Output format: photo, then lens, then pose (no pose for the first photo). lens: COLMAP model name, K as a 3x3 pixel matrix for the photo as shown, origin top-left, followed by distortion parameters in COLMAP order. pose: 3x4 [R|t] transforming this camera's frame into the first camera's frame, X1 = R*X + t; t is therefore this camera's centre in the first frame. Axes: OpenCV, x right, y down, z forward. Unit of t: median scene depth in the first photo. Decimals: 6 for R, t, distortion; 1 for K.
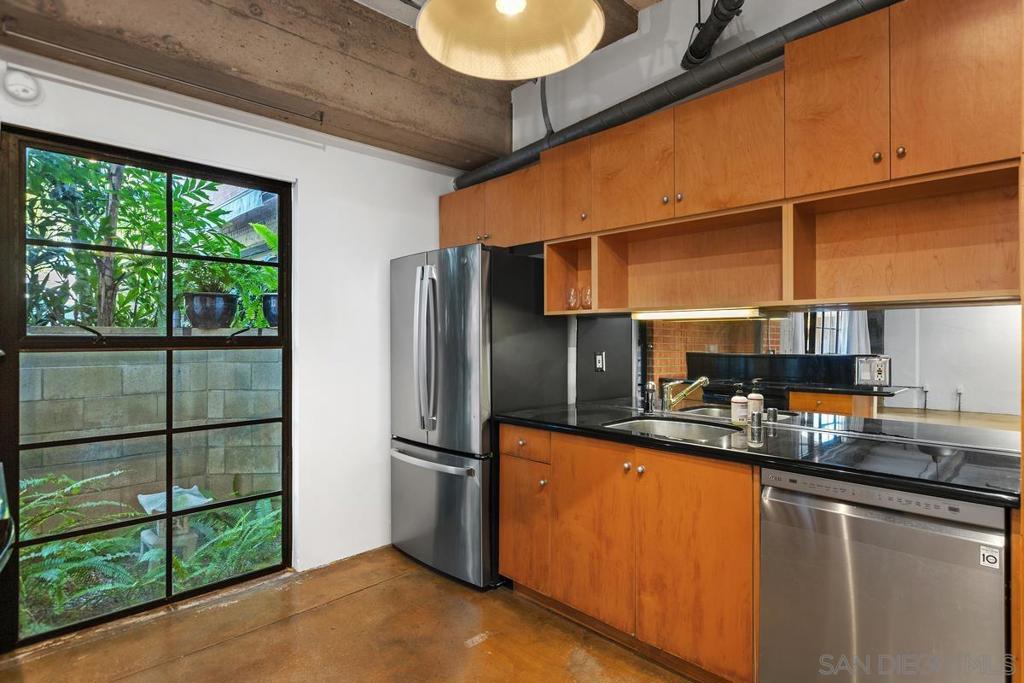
lens RADIAL K [[536.5, 0, 511.5], [0, 536.5, 336.9], [0, 0, 1]] dist [0.003399, -0.000682]
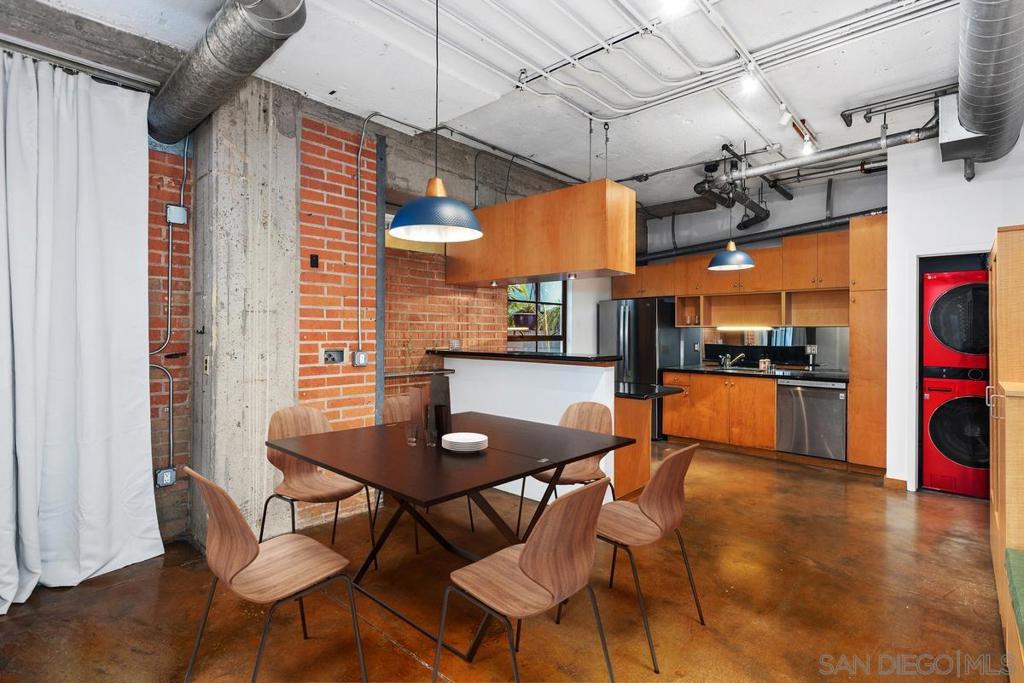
lens RADIAL K [[490.3, 0, 511.4], [0, 490.3, 329.2], [0, 0, 1]] dist [0.000223, 0.000077]
pose [[0.998632, 0.006664, 0.051864, -0.833909], [-0.006416, 0.999967, -0.004948, -0.017217], [-0.051895, 0.004608, 0.998642, -1.201566]]
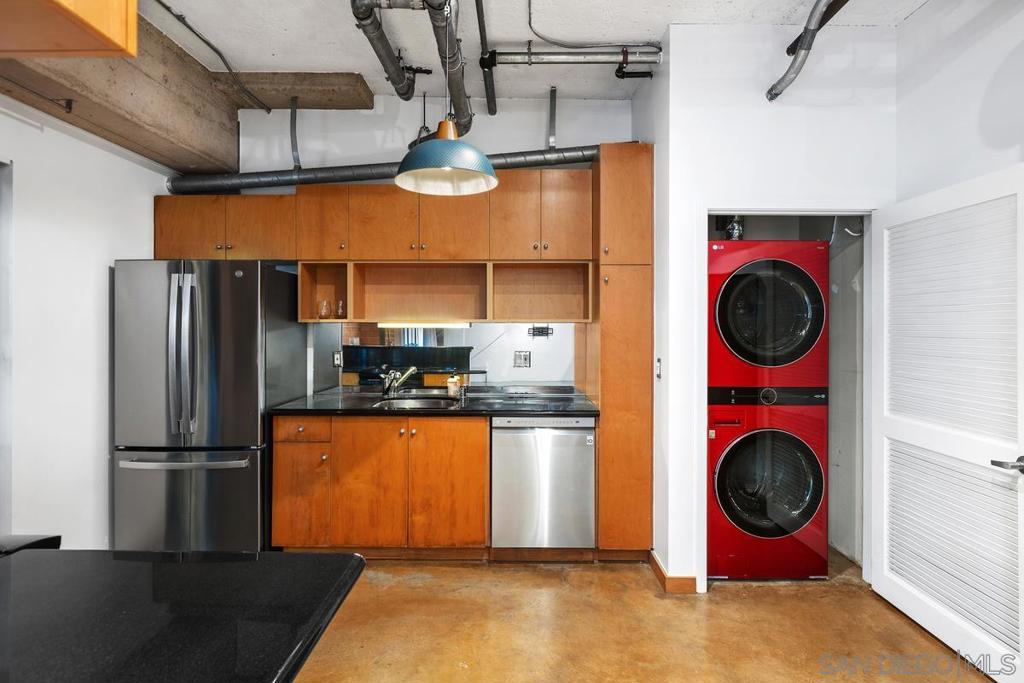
lens RADIAL K [[521.3, 0, 513.7], [0, 521.3, 324.4], [0, 0, 1]] dist [-0.000423, -0.000274]
pose [[0.703975, 0.004130, 0.710212, -0.461084], [-0.002817, 0.999991, -0.003023, -0.036191], [-0.710219, 0.000128, 0.703981, -0.164358]]
